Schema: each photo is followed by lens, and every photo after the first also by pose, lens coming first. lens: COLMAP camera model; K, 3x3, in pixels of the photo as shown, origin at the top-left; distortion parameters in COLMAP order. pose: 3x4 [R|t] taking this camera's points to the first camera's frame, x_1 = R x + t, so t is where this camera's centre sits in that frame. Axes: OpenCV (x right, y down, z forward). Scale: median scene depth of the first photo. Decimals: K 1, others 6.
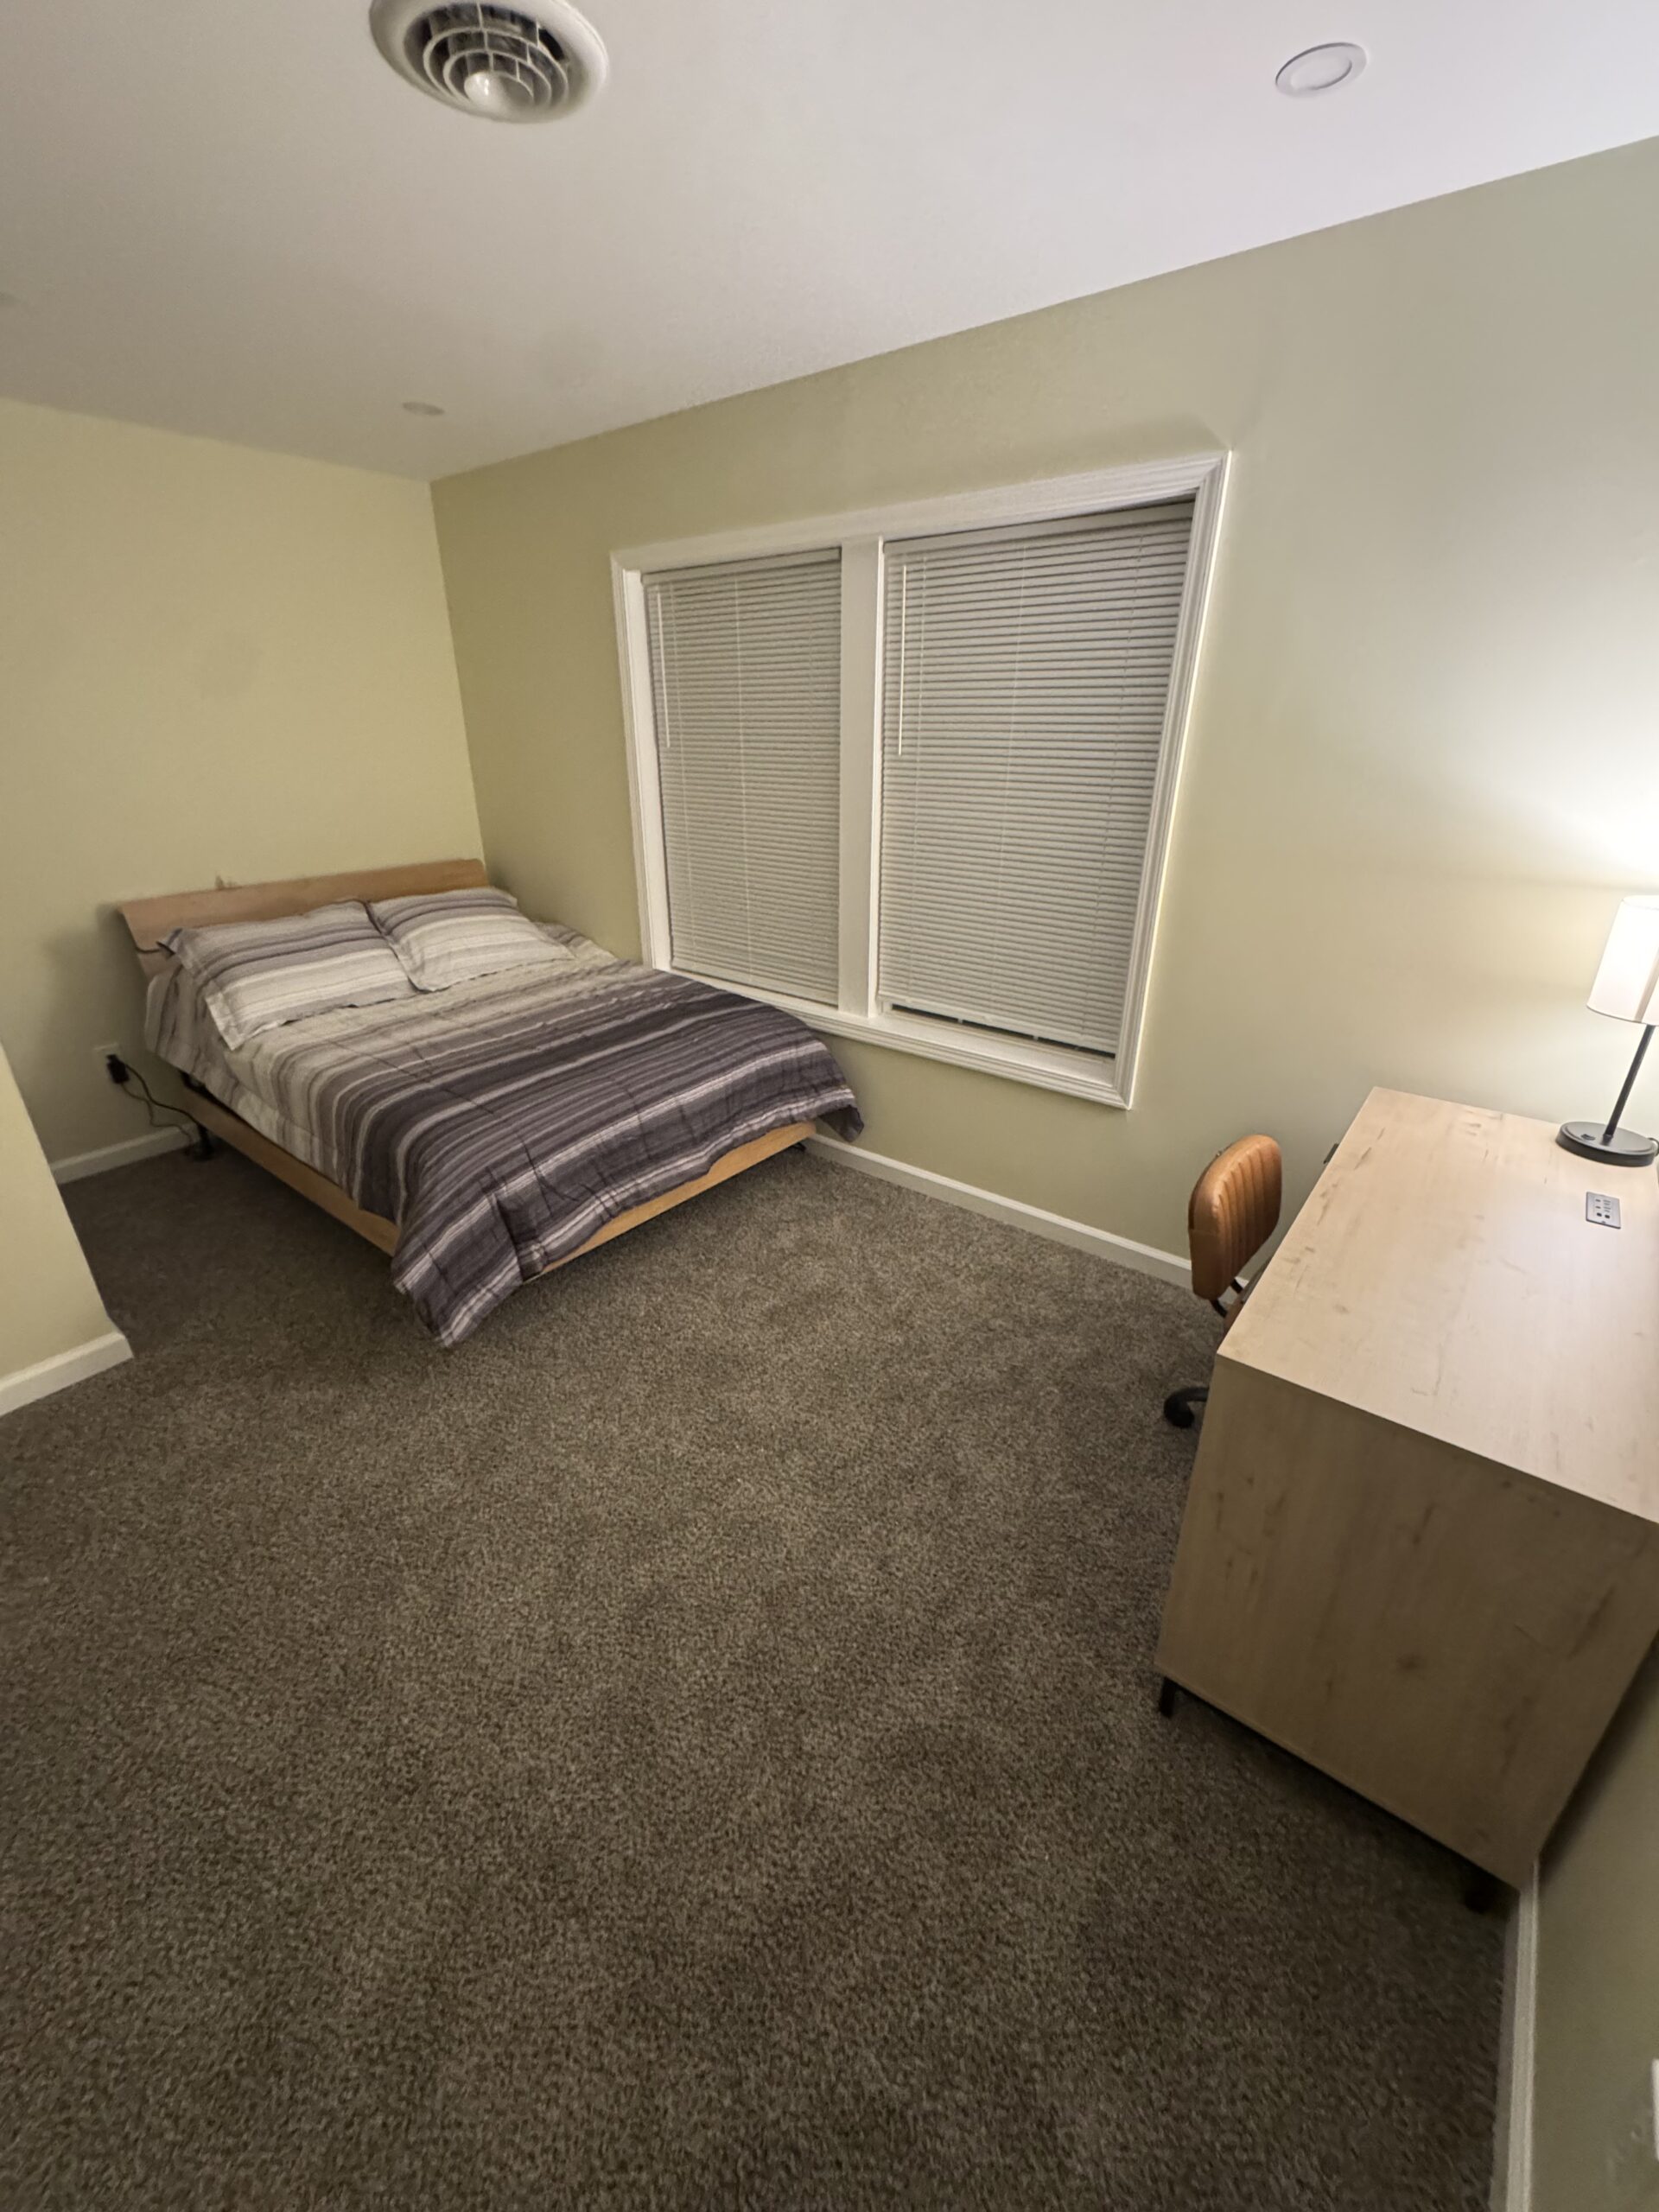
lens RADIAL K [[888.3, 0, 826.7], [0, 888.3, 1095.9], [0, 0, 1]] dist [-0.003191, 0.000072]
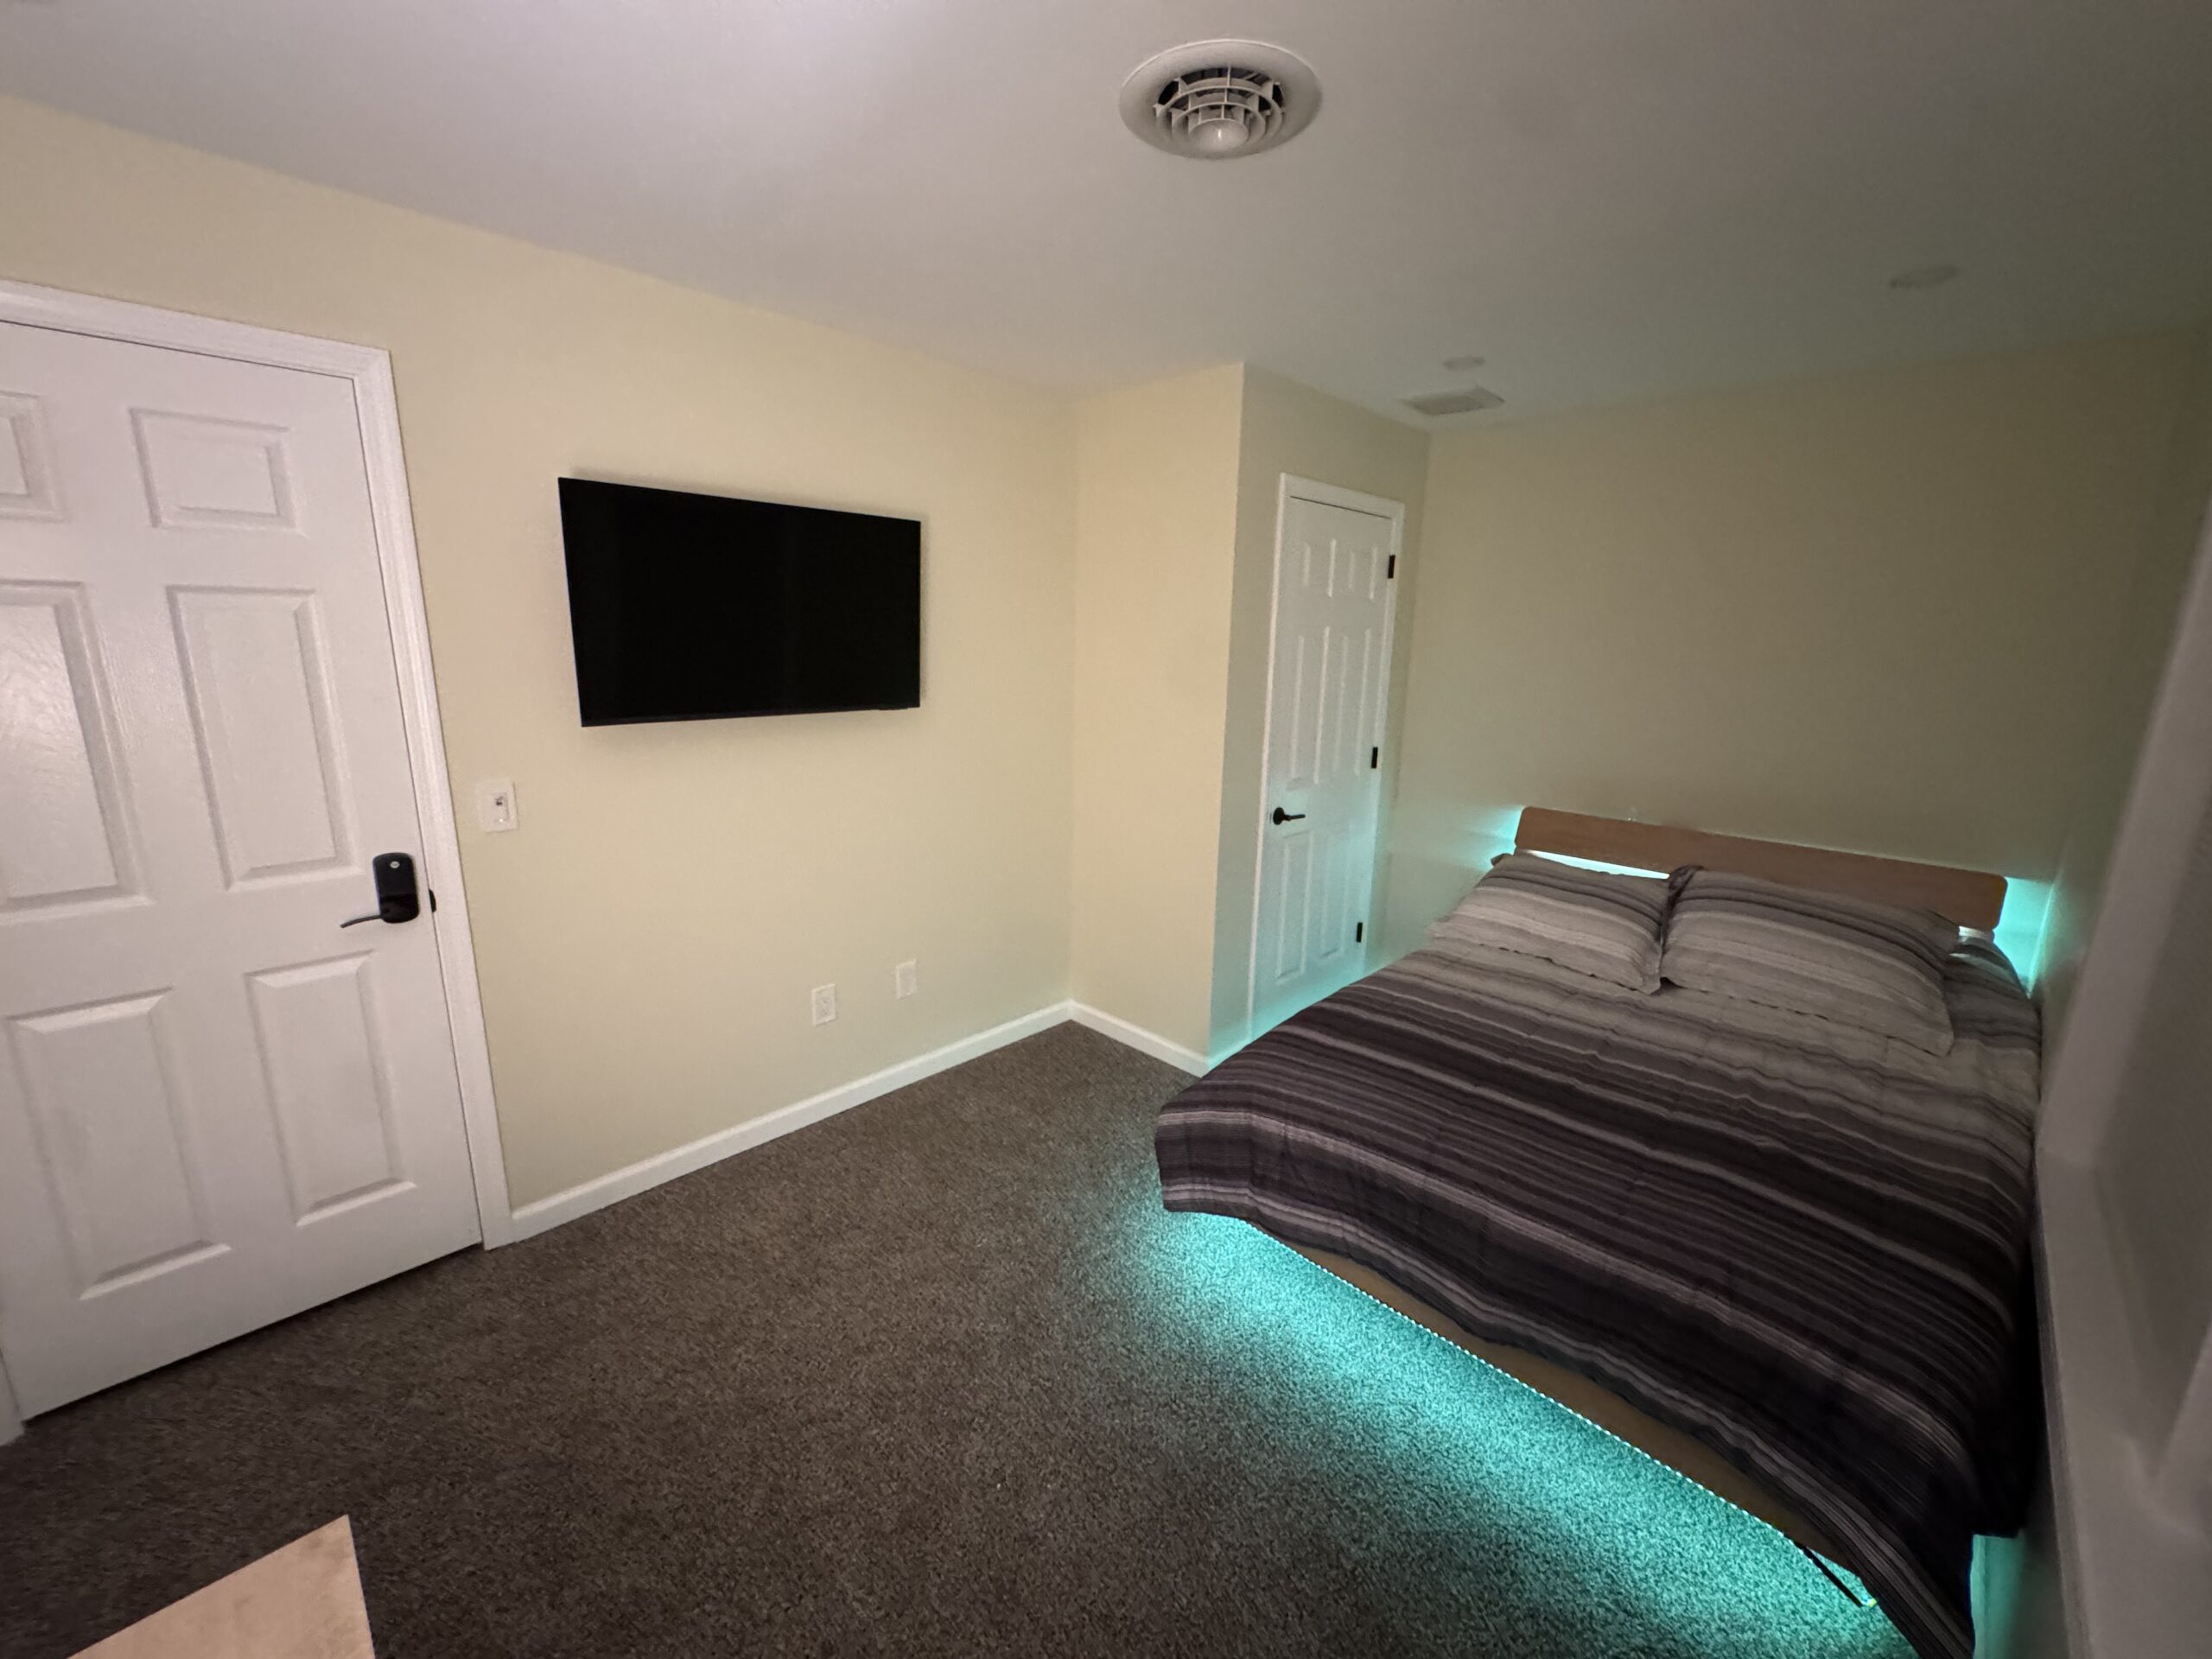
lens RADIAL K [[888.3, 0, 1113.4], [0, 888.3, 833.1], [0, 0, 1]] dist [-0.003191, 0.000072]
pose [[-0.104656, 0.218730, -0.970157, 0.421776], [-0.409969, 0.879281, 0.242467, -0.273206], [0.906075, 0.423110, -0.002349, 0.593665]]
